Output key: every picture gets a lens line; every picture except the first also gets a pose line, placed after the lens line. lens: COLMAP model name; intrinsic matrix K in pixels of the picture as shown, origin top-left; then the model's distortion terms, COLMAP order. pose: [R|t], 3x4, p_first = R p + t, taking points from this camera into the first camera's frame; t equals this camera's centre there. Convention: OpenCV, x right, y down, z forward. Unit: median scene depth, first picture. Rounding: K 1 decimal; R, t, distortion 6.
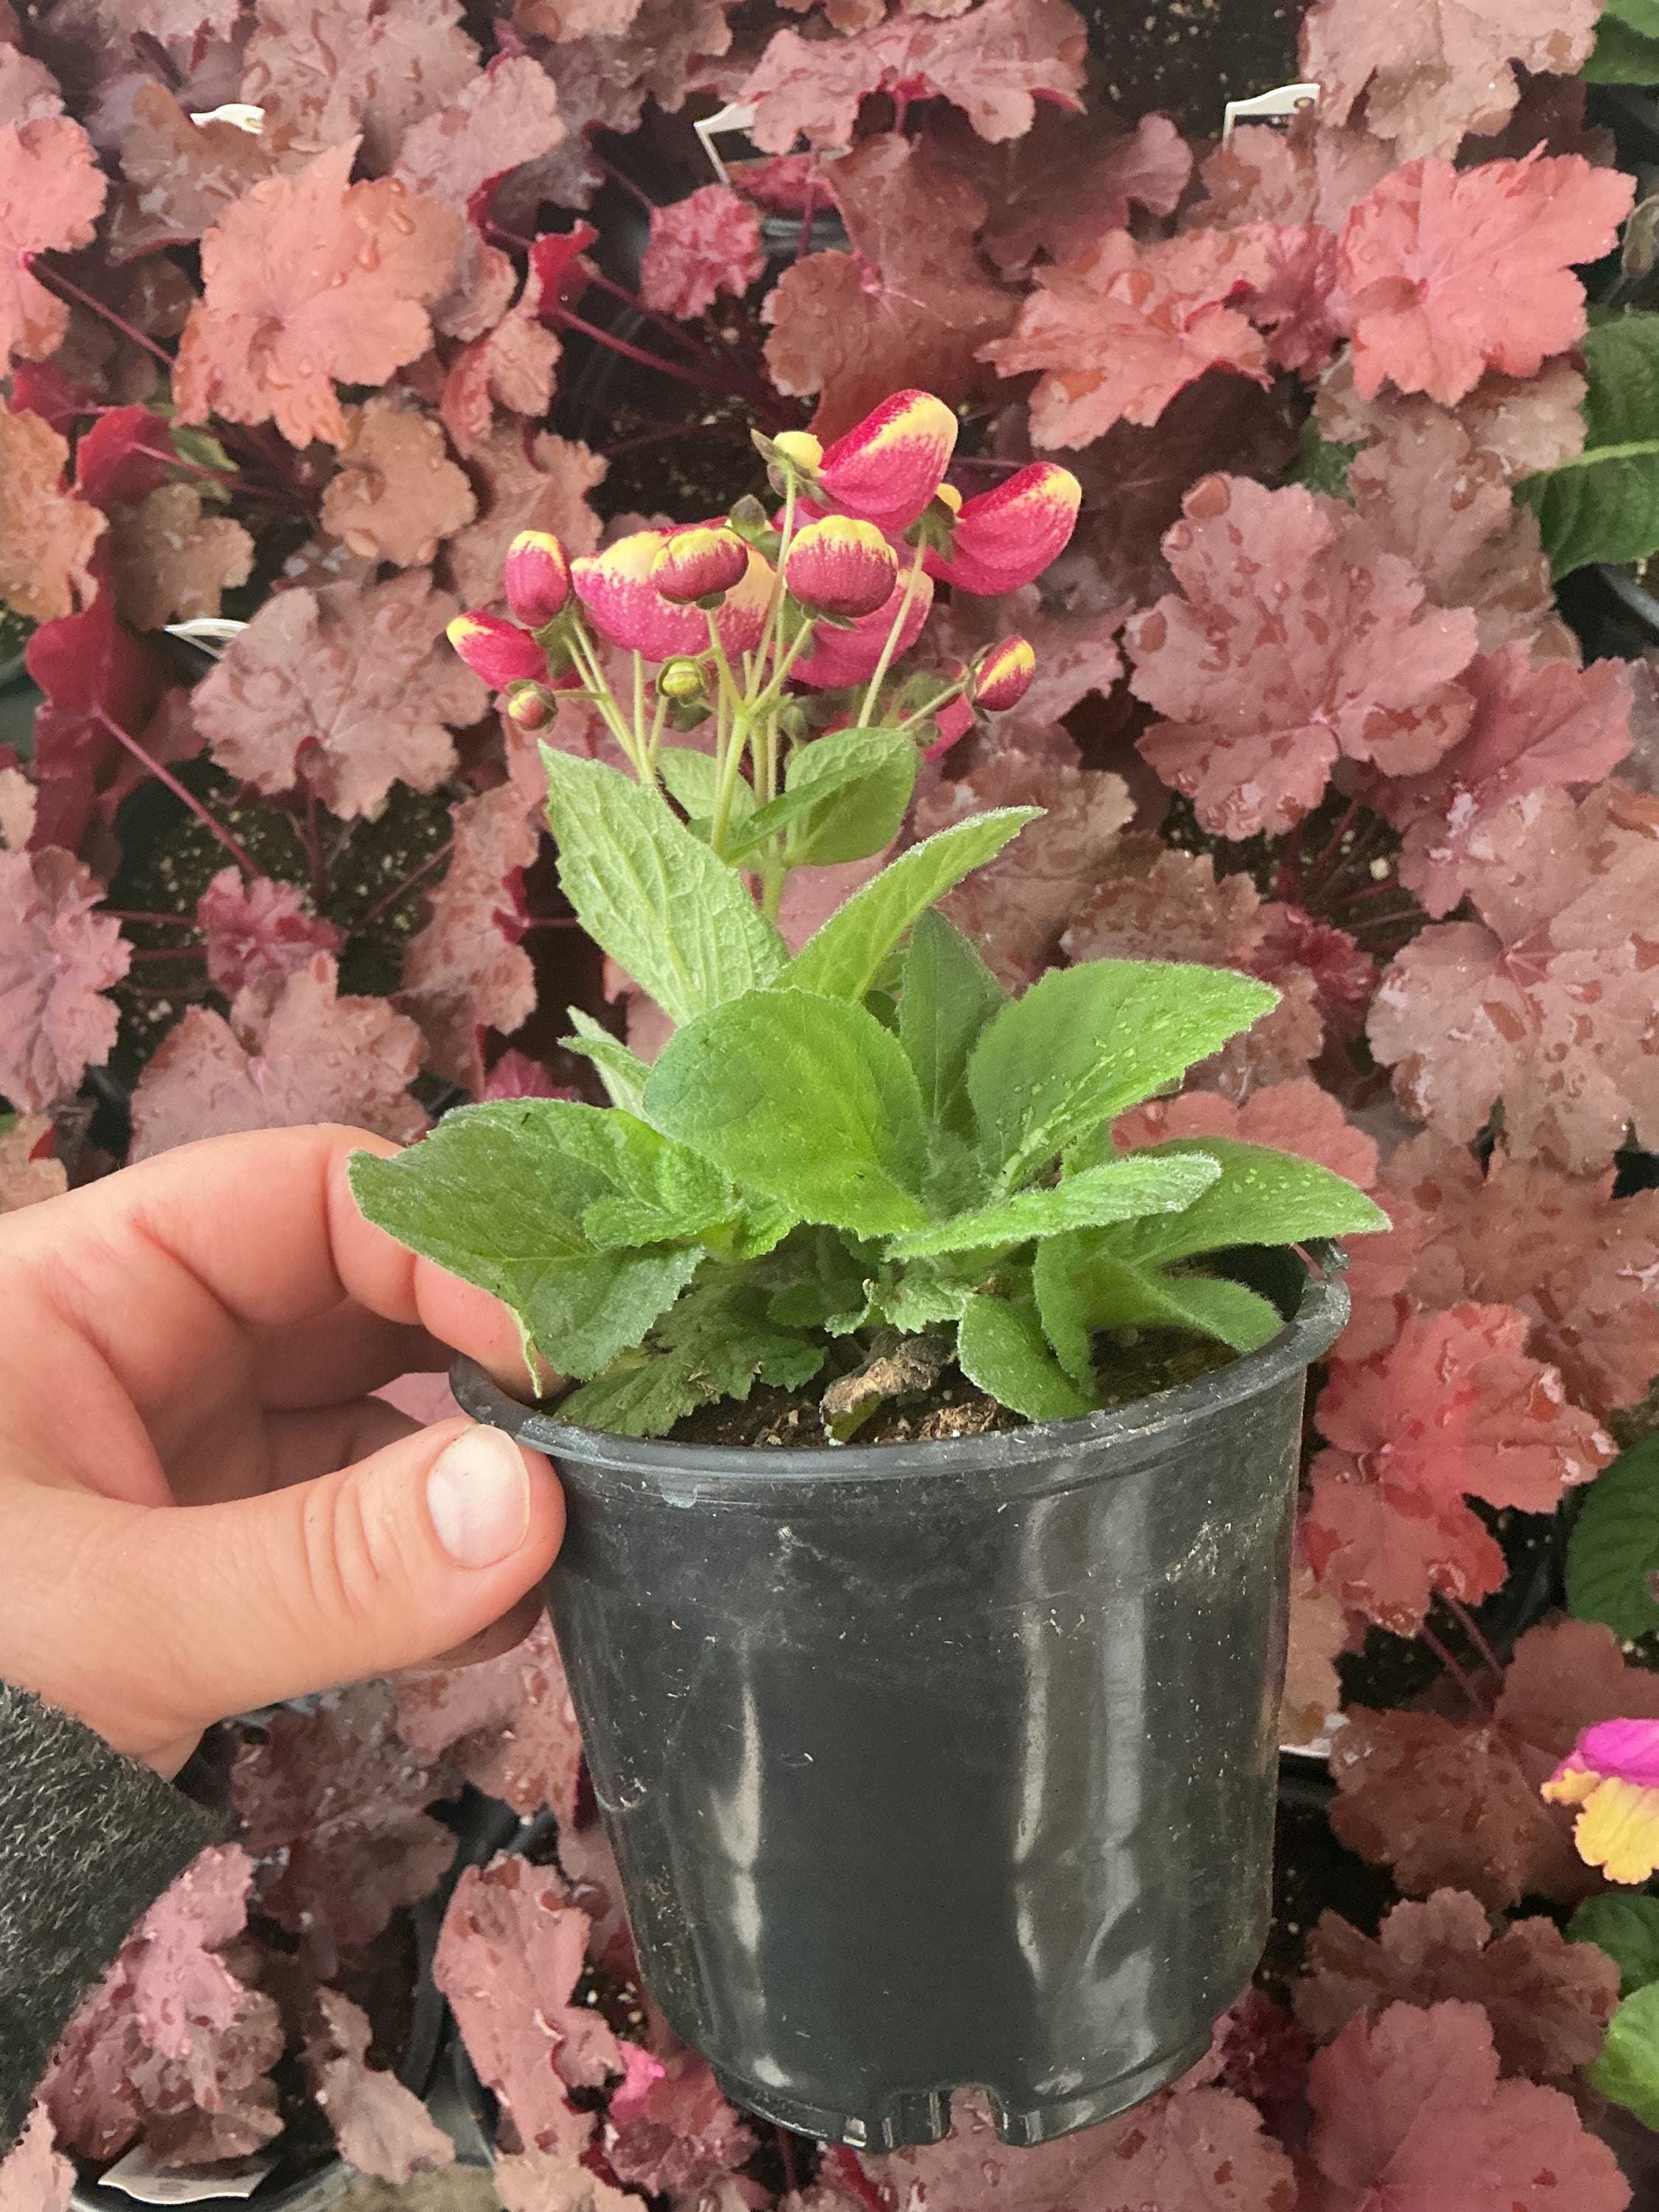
lens RADIAL K [[1790.3, 0, 840.6], [0, 1790.3, 1095.0], [0, 0, 1]] dist [0.058776, -0.165498]
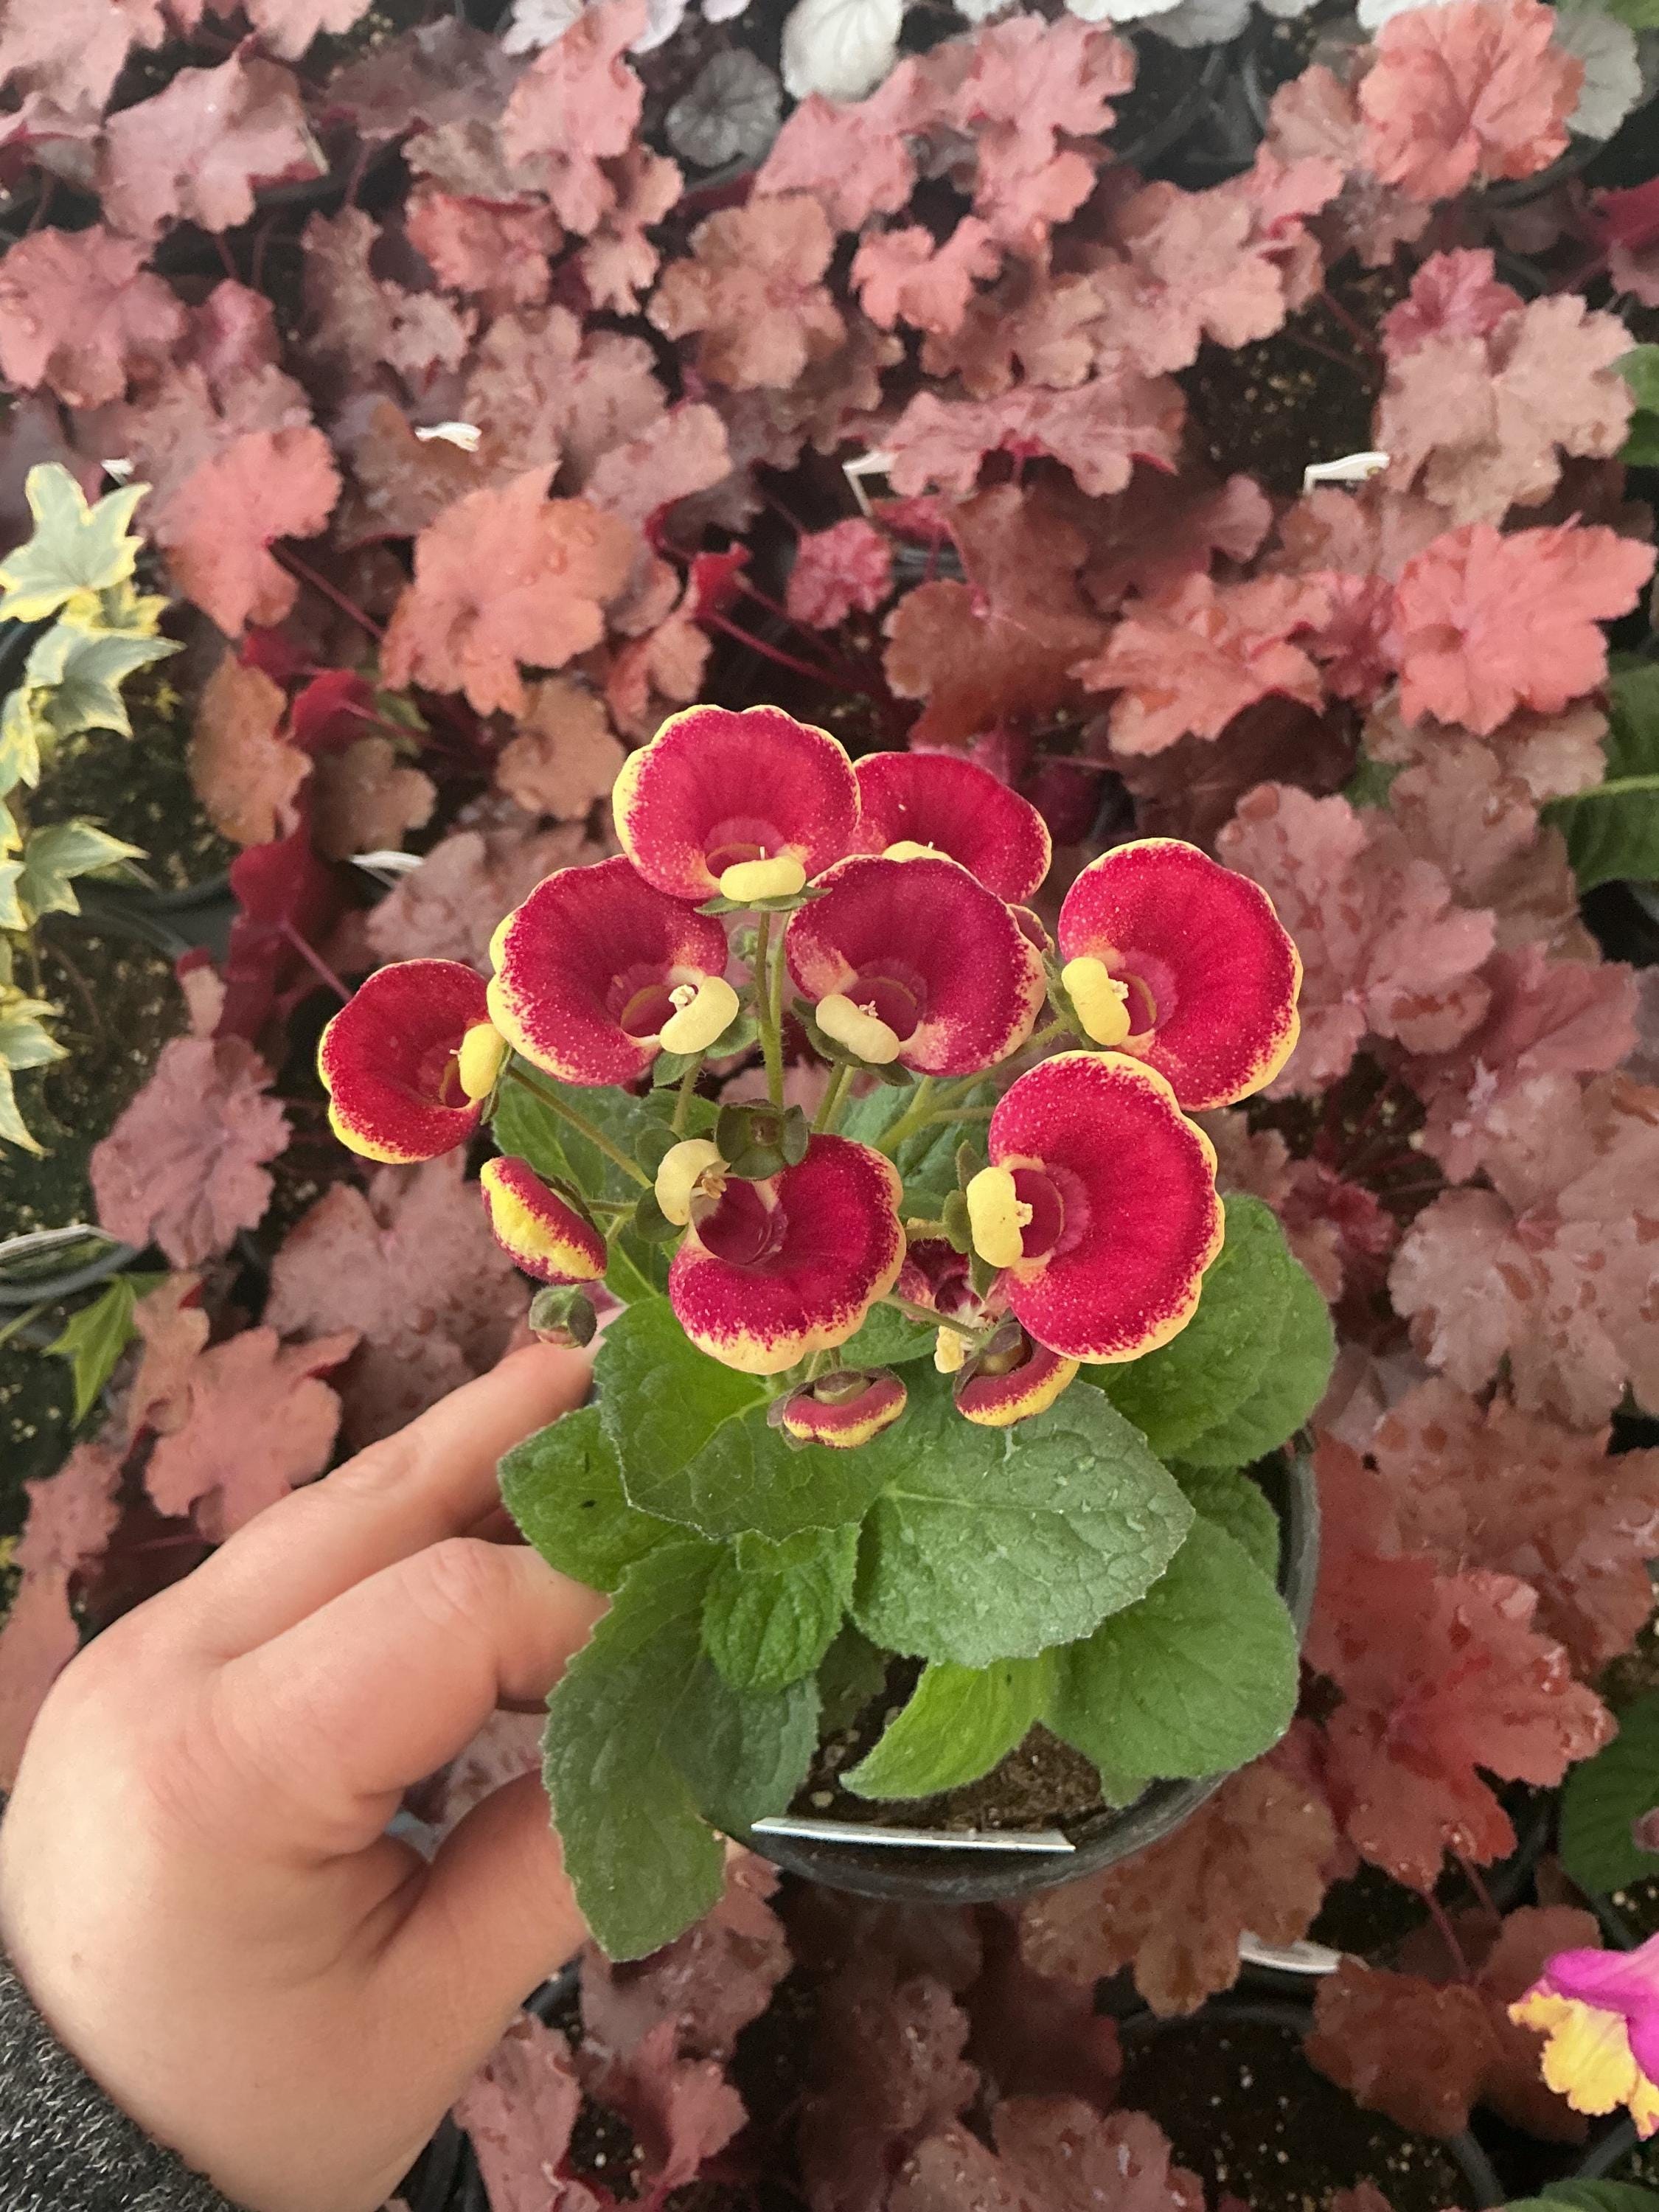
lens RADIAL K [[1783.0, 0, 845.6], [0, 1783.0, 1110.3], [0, 0, 1]] dist [0.117306, -0.288660]
pose [[0.995055, 0.071175, -0.069273, 0.032920], [-0.080077, 0.987520, -0.135619, 0.033128], [0.058756, 0.140496, 0.988336, -0.104508]]
